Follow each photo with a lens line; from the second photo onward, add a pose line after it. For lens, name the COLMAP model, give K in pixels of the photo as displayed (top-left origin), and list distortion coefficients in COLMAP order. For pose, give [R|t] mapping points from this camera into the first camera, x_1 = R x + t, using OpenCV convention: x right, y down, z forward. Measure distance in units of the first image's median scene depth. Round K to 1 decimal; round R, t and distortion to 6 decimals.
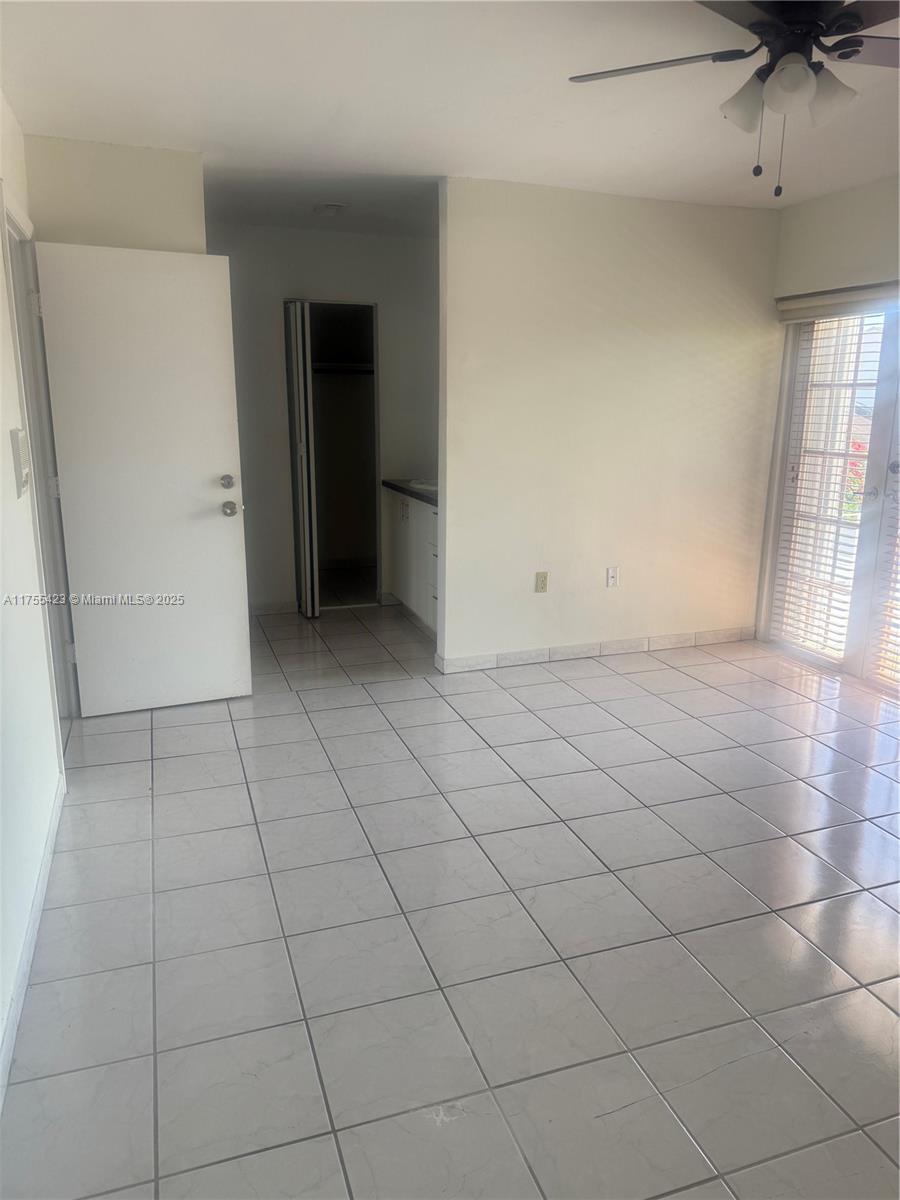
lens RADIAL K [[851.3, 0, 453.4], [0, 851.3, 603.7], [0, 0, 1]] dist [0.051482, -0.060188]
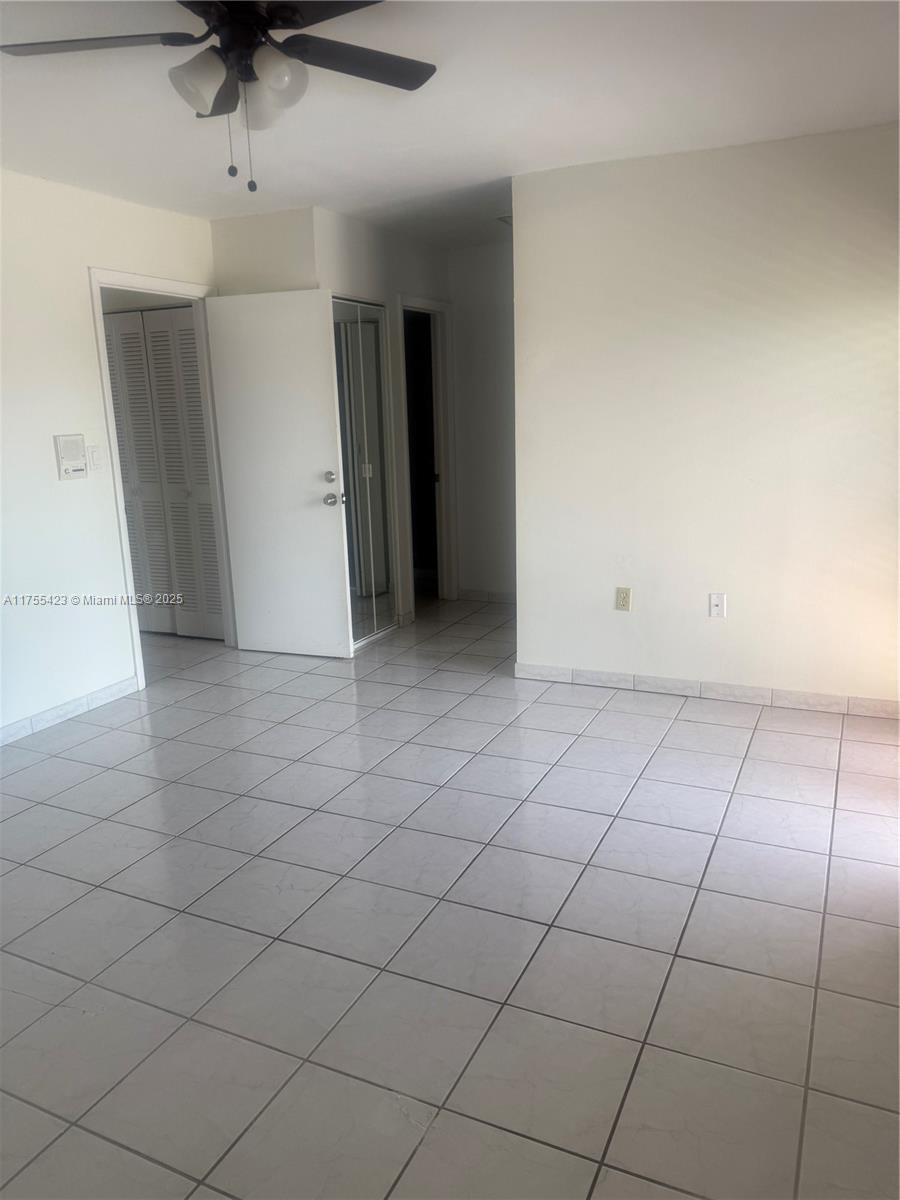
lens RADIAL K [[851.3, 0, 445.2], [0, 851.3, 596.8], [0, 0, 1]] dist [0.051482, -0.060188]
pose [[0.689849, 0.126262, -0.712858, 0.623305], [-0.130904, 0.990198, 0.048707, -0.047570], [0.712020, 0.059715, 0.699615, 0.244209]]
